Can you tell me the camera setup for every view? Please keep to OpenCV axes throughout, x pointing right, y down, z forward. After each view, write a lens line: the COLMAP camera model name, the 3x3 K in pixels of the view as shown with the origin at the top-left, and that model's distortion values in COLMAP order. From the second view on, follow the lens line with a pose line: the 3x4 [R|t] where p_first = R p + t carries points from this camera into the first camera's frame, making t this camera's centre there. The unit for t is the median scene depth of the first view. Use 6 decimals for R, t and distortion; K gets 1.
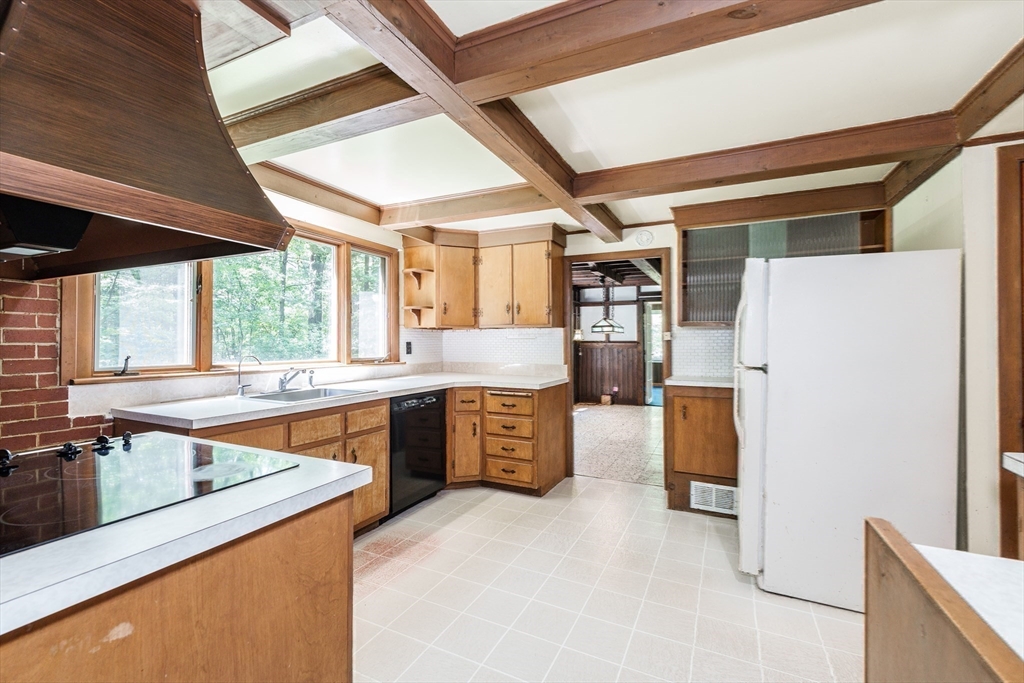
lens RADIAL K [[429.7, 0, 507.3], [0, 429.7, 339.8], [0, 0, 1]] dist [-0.000948, 0.000083]
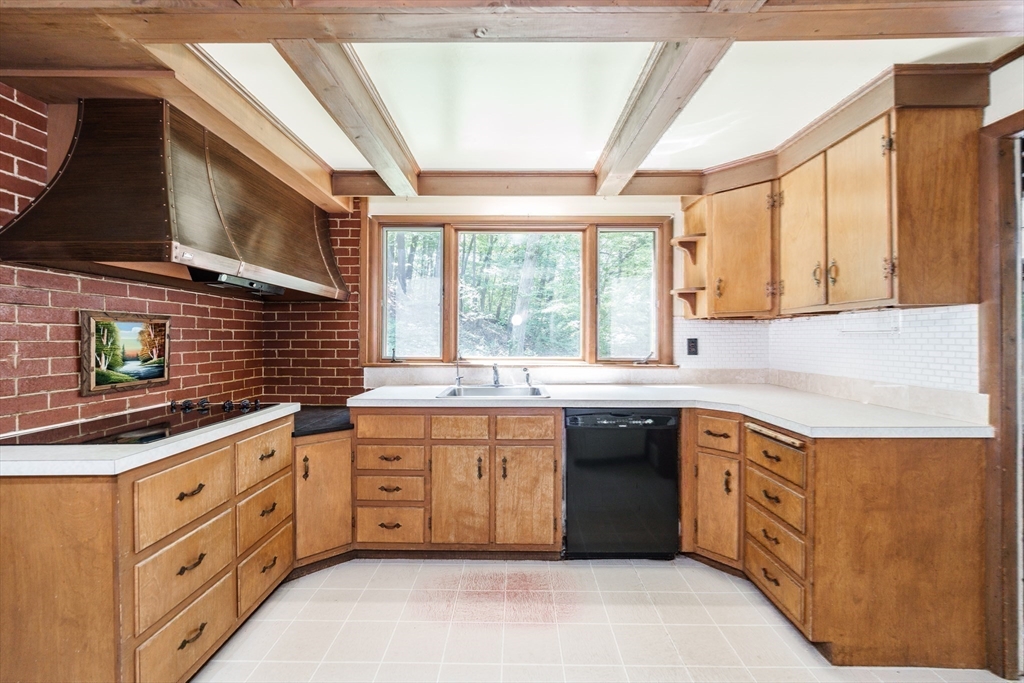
lens RADIAL K [[429.7, 0, 509.8], [0, 429.7, 340.1], [0, 0, 1]] dist [-0.000948, 0.000083]
pose [[0.438644, 0.002642, -0.898657, 0.333048], [0.004952, 0.999973, 0.005358, 0.002704], [0.898647, -0.006800, 0.438619, 0.456916]]
